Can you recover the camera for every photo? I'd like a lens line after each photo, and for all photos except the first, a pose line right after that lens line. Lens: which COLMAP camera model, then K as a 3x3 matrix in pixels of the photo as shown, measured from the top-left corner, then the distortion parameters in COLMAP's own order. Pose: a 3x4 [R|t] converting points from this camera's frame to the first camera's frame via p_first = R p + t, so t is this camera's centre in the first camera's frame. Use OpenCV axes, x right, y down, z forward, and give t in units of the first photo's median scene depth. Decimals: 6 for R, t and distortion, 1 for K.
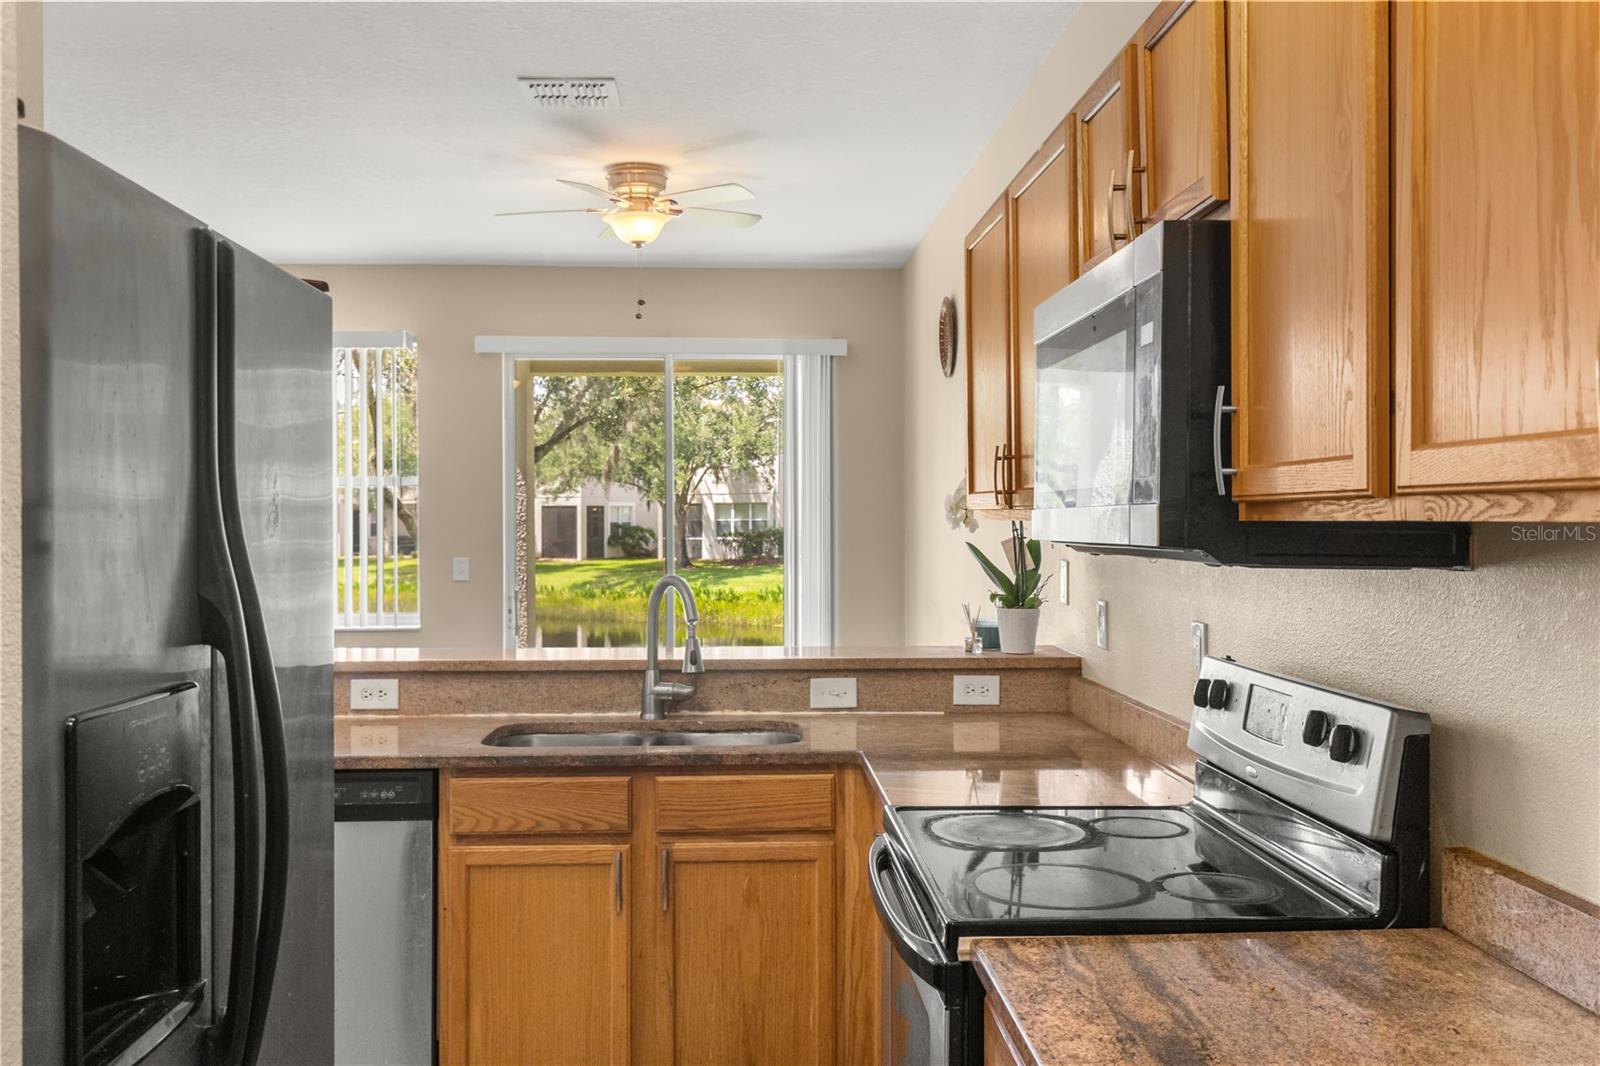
lens RADIAL K [[1428.8, 0, 801.7], [0, 1428.8, 526.5], [0, 0, 1]] dist [0.000678, 0.001074]
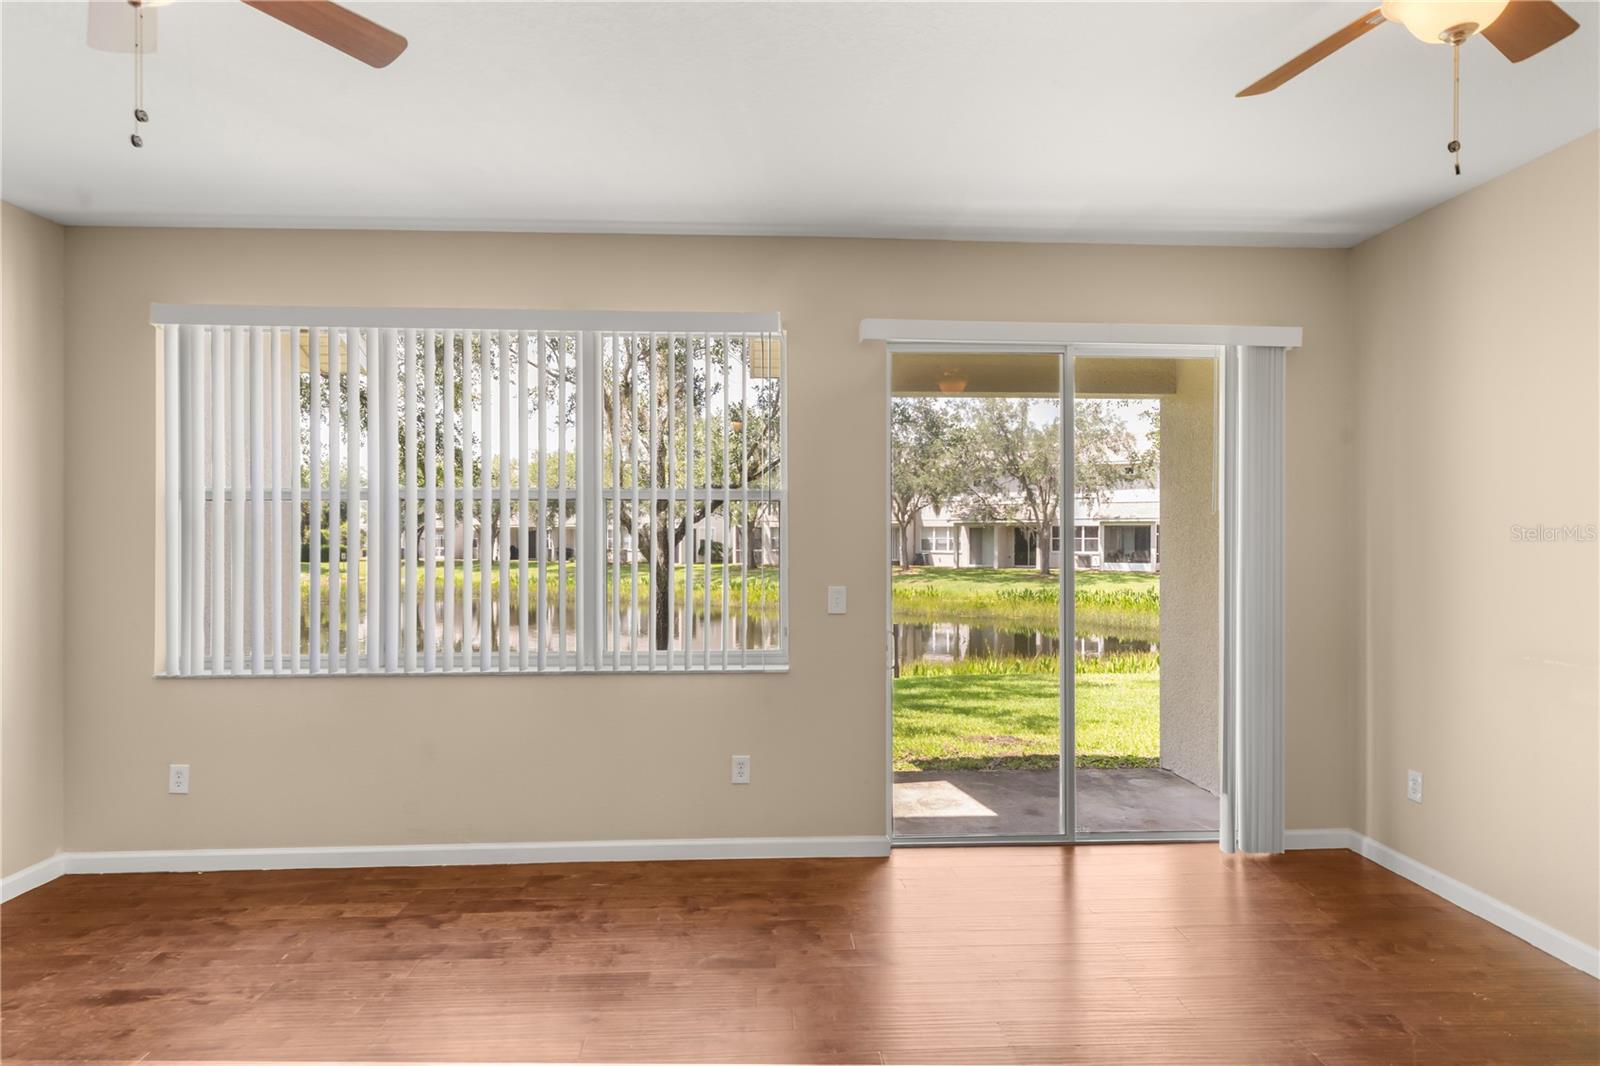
lens RADIAL K [[891.1, 0, 800.3], [0, 891.1, 537.6], [0, 0, 1]] dist [0.010068, -0.000048]
pose [[0.999990, 0.004335, 0.000522, -0.034319], [-0.004332, 0.999977, -0.005189, -0.000574], [-0.000544, 0.005187, 0.999986, 0.062536]]
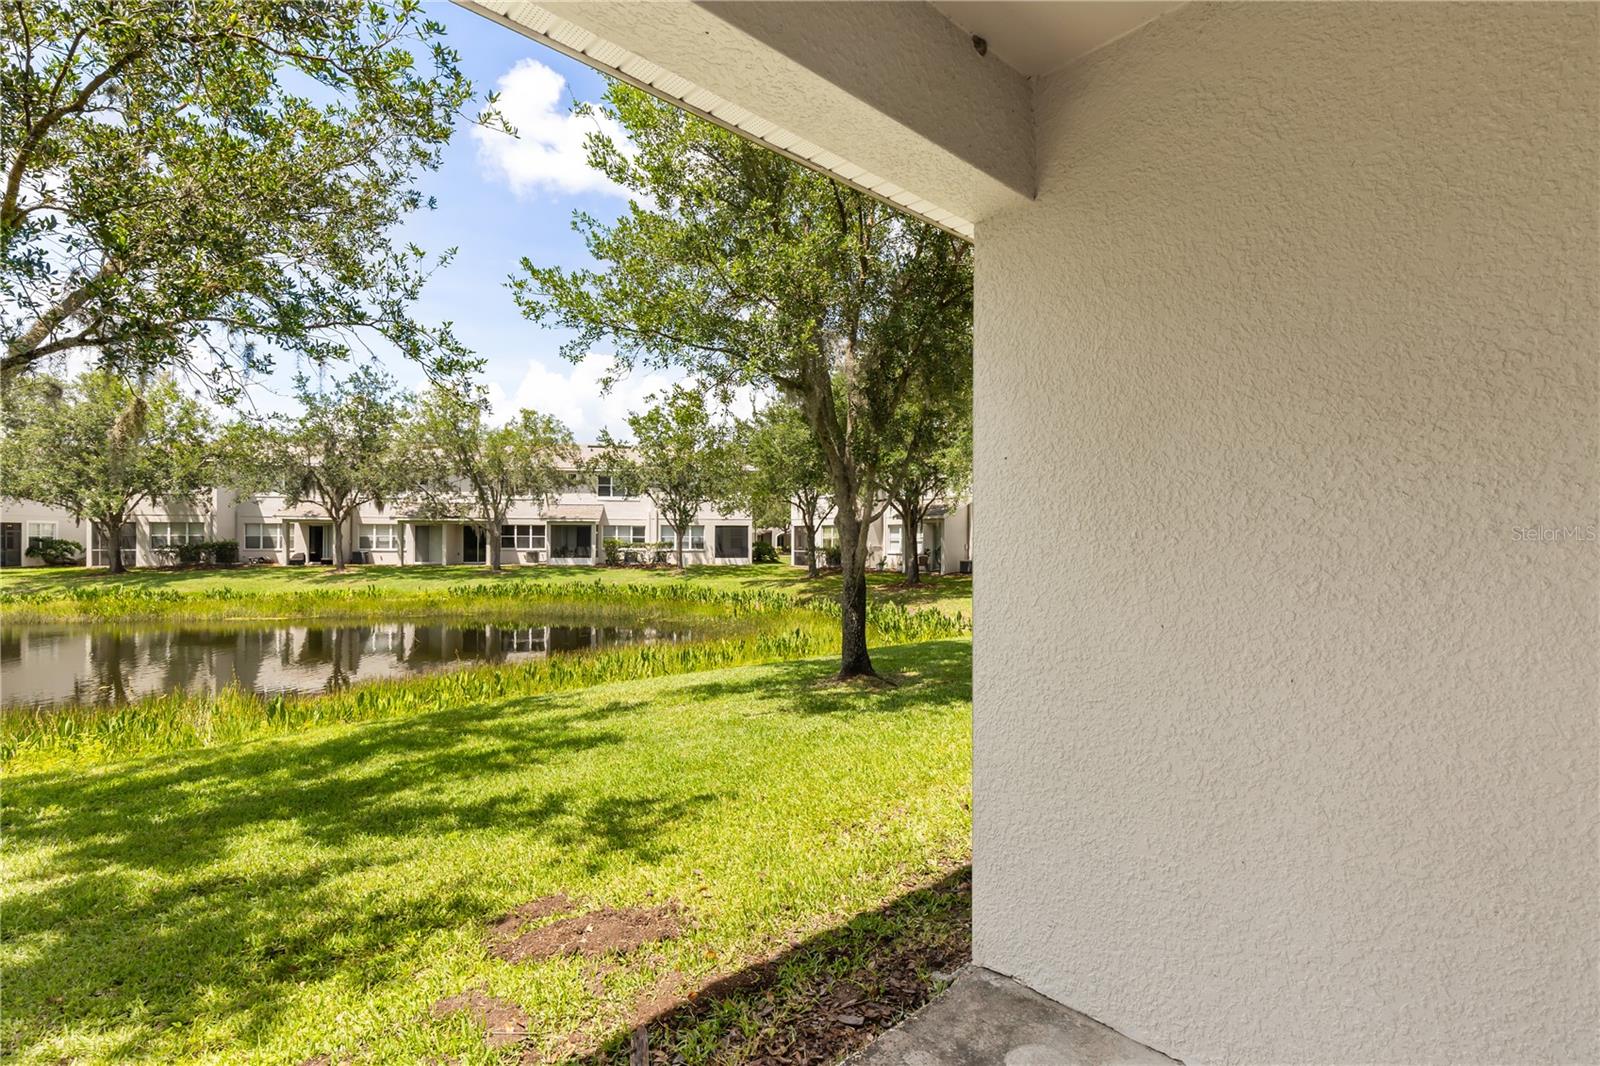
lens RADIAL K [[733.9, 0, 806.2], [0, 733.9, 535.7], [0, 0, 1]] dist [0.005158, 0.000006]
pose [[0.774486, 0.008801, 0.632529, -0.026929], [-0.002721, 0.999940, -0.010580, 0.001298], [-0.632585, 0.006473, 0.774464, 0.141503]]
